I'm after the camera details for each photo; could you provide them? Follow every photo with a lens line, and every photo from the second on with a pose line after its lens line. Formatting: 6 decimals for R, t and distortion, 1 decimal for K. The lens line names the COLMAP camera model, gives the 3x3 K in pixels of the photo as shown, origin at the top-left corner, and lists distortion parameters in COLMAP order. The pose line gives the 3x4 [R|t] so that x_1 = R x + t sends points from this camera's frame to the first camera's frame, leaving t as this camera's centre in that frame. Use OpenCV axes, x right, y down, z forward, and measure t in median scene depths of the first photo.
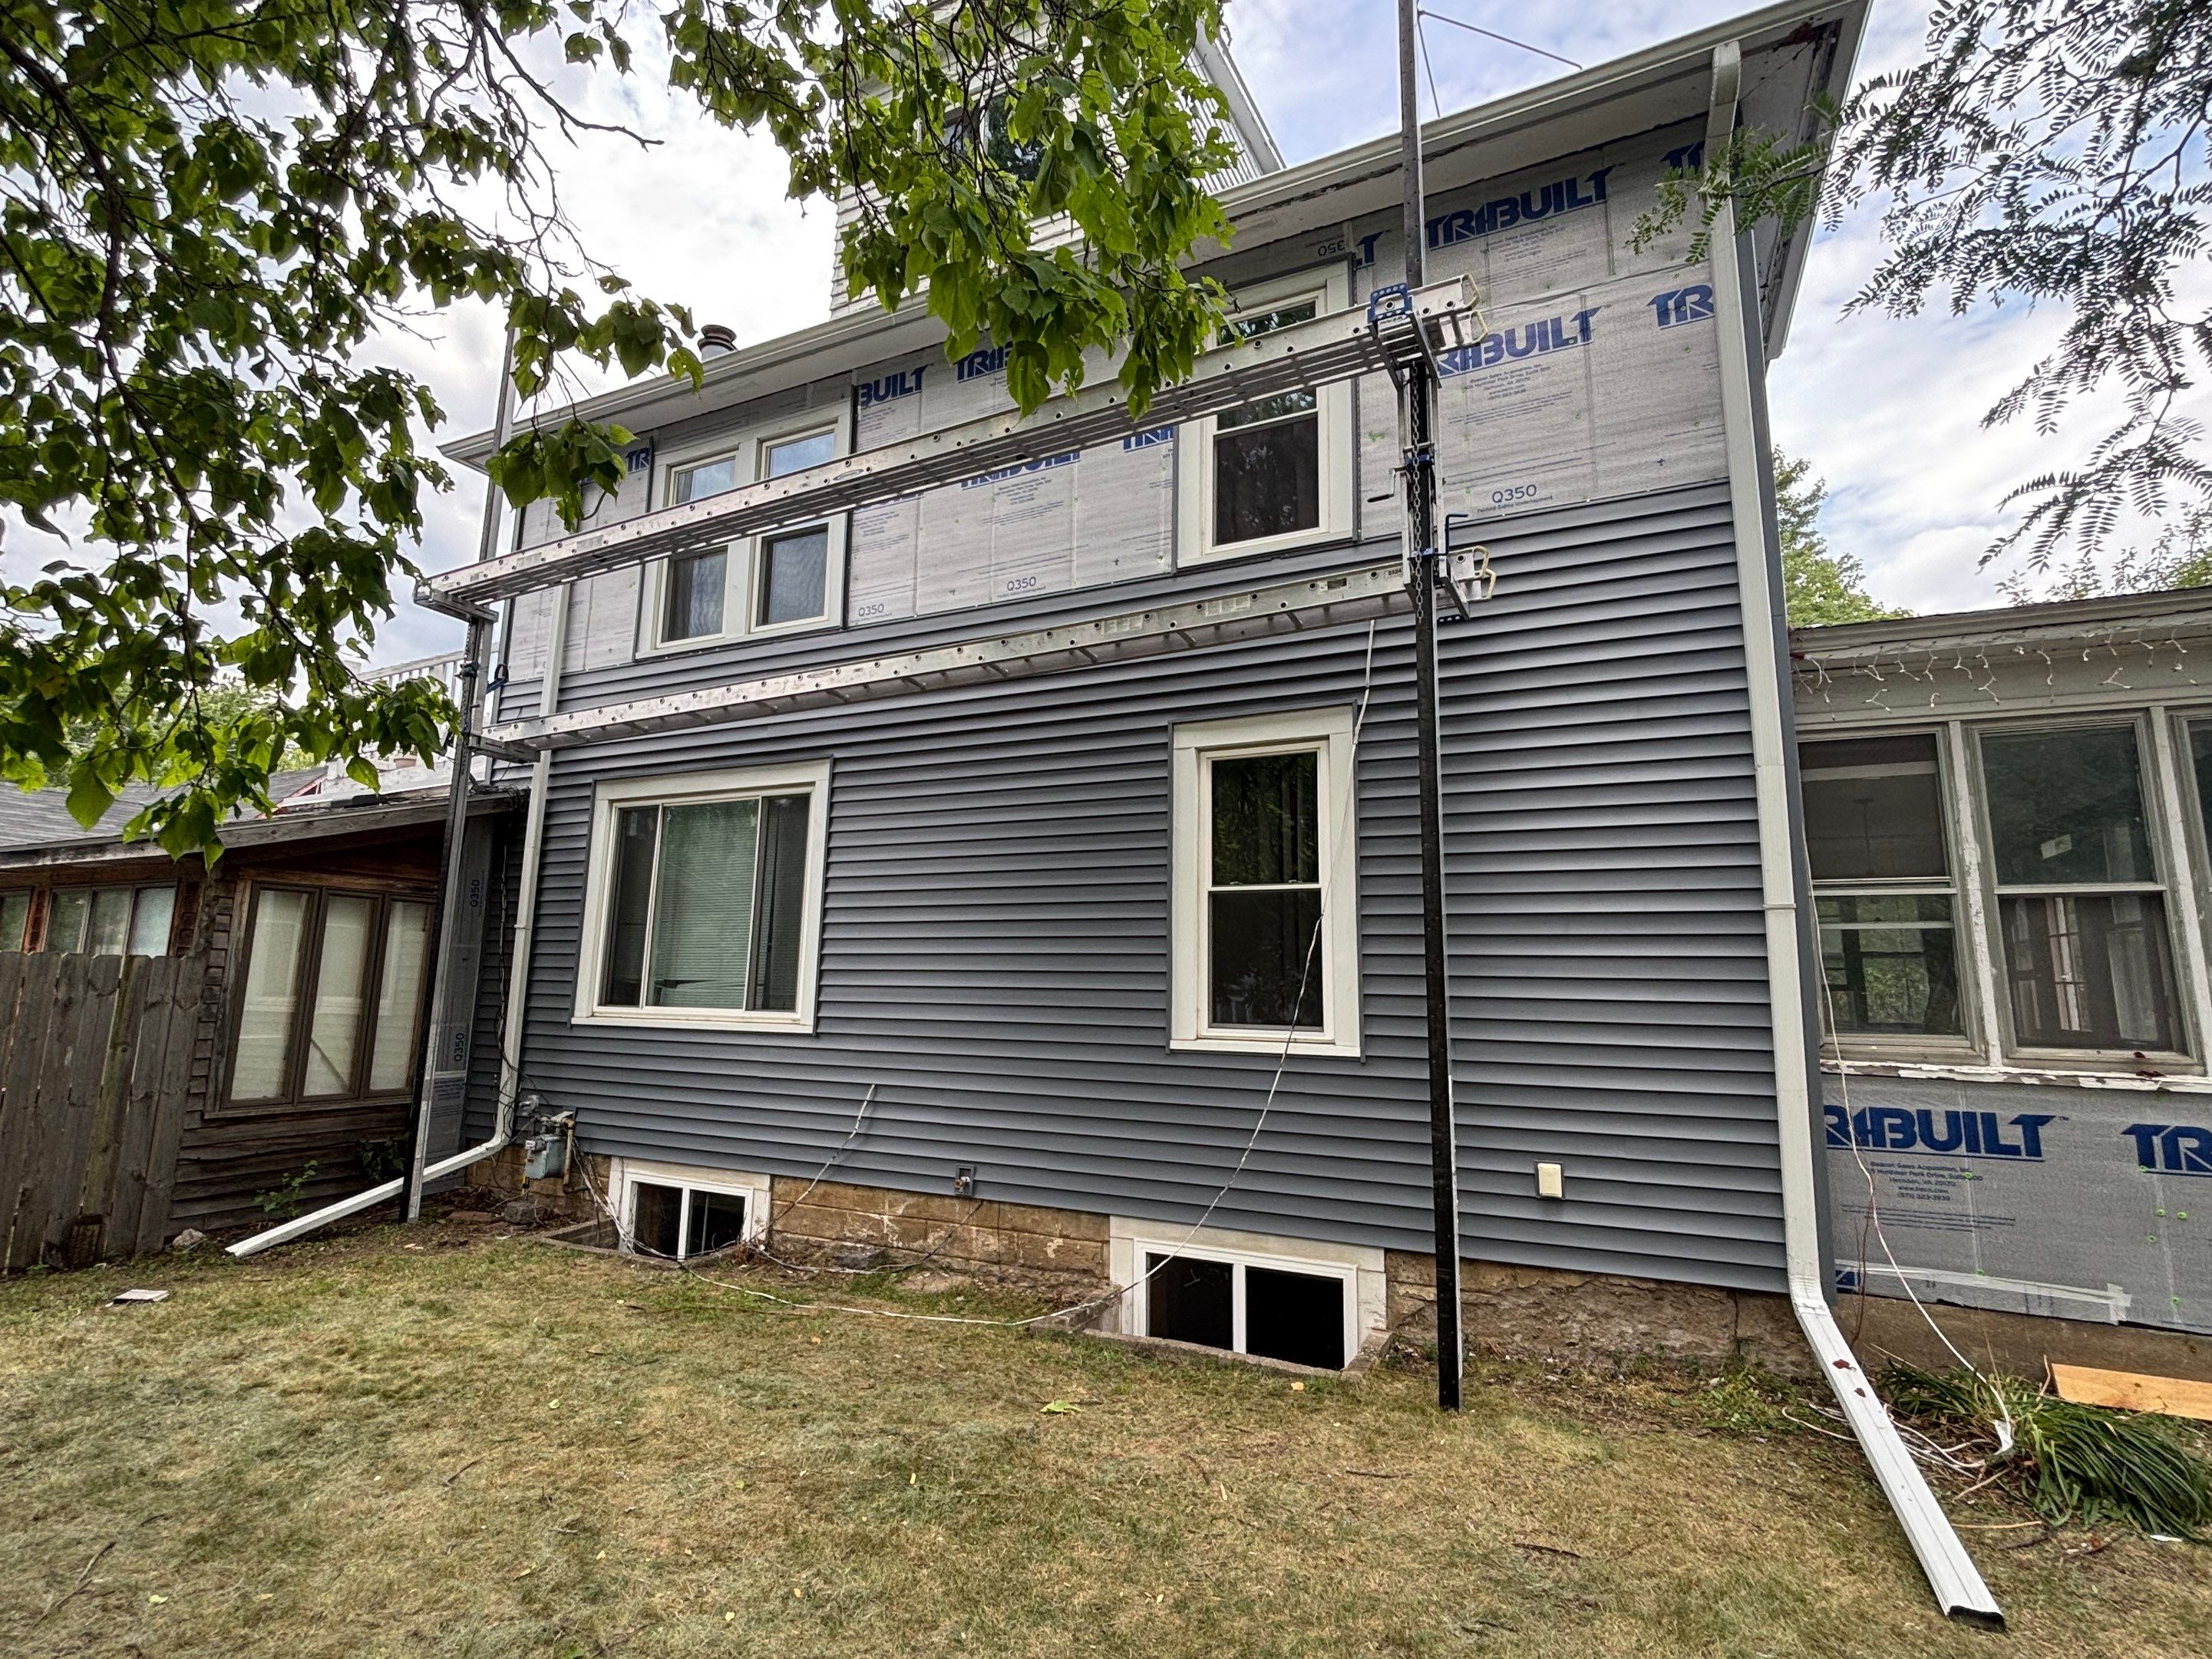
lens RADIAL K [[1051.1, 0, 1106.0], [0, 1051.1, 829.5], [0, 0, 1]] dist [-0.009819, 0.001009]
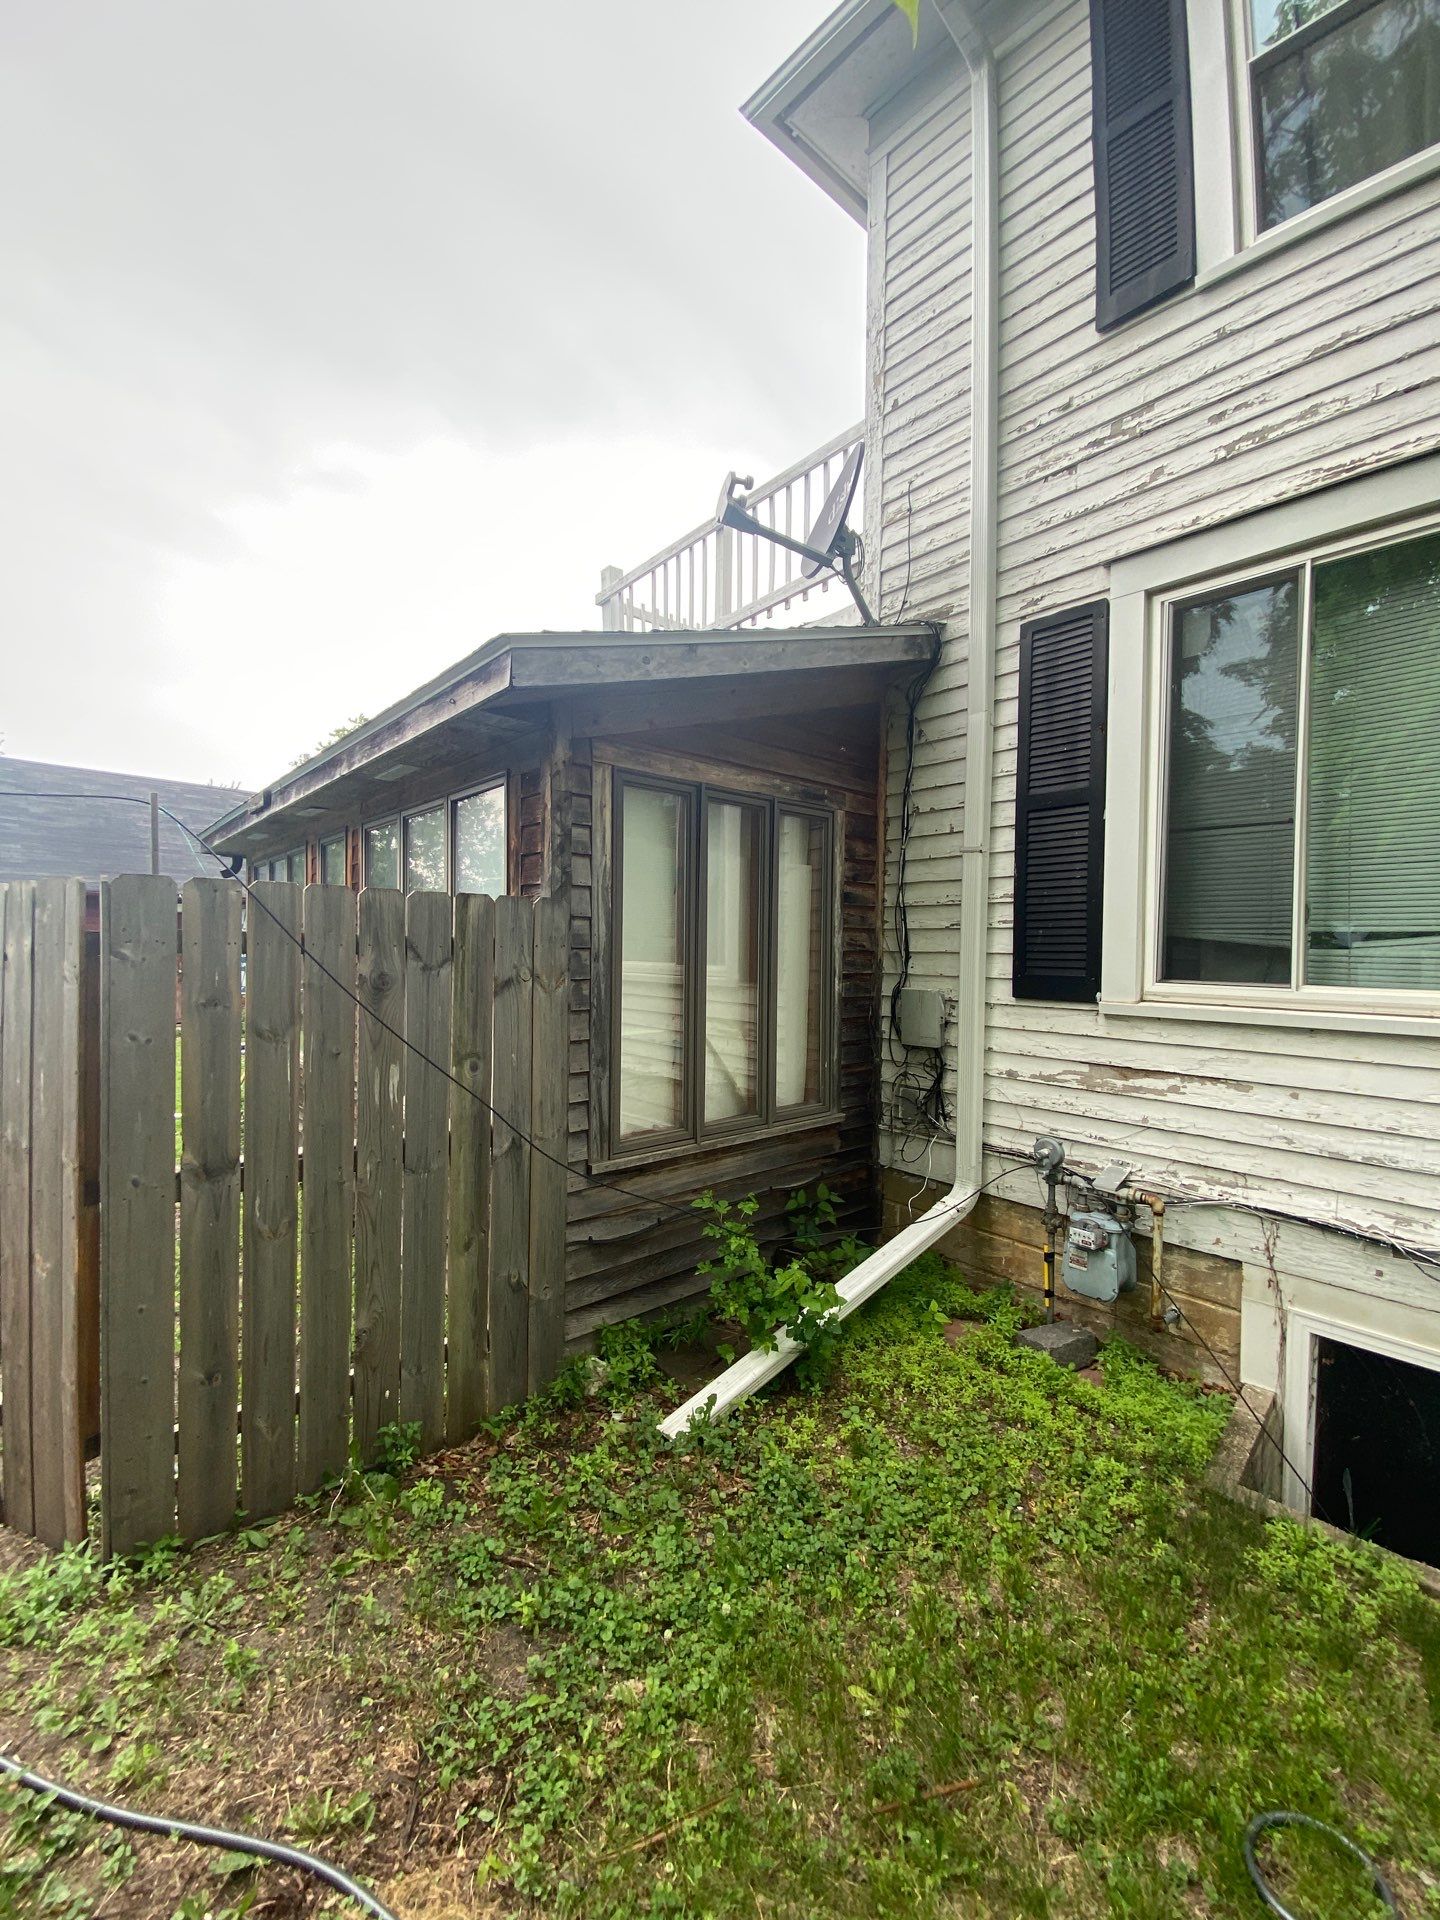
lens RADIAL K [[778.5, 0, 720.0], [0, 778.5, 960.0], [0, 0, 1]] dist [0.029194, -0.034066]
pose [[0.915246, -0.001333, -0.402893, -0.609932], [0.065605, 0.987141, 0.145767, 0.097854], [0.397518, -0.159844, 0.903565, 0.640026]]
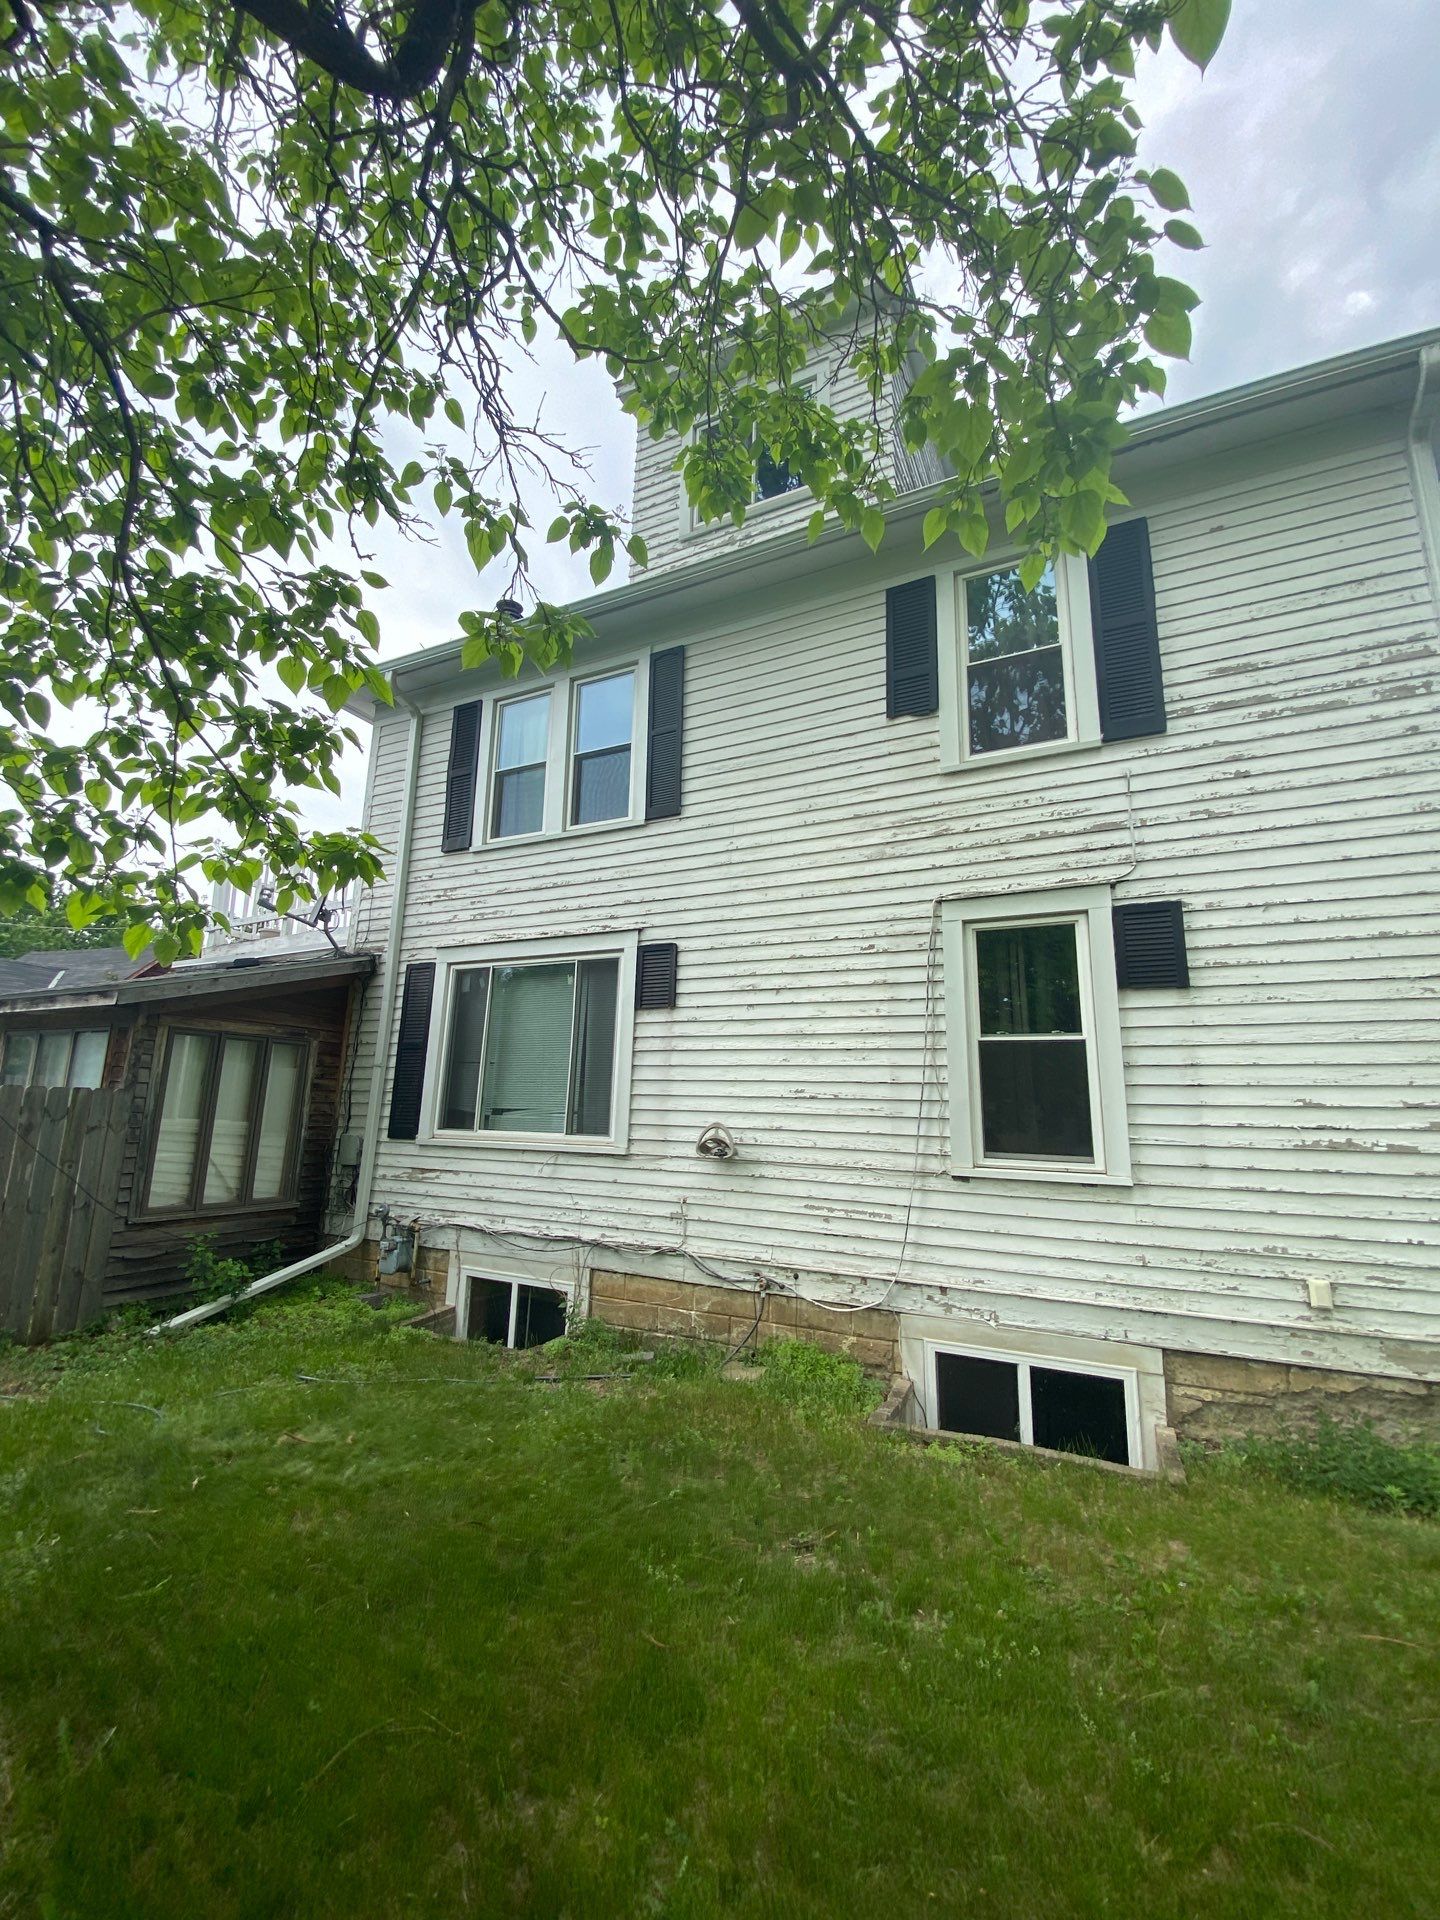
lens RADIAL K [[778.5, 0, 720.0], [0, 778.5, 960.0], [0, 0, 1]] dist [0.029194, -0.034066]
pose [[0.999820, 0.004869, -0.018350, -0.158008], [-0.005594, 0.999196, -0.039700, 0.003881], [0.018142, 0.039796, 0.999043, 0.091596]]
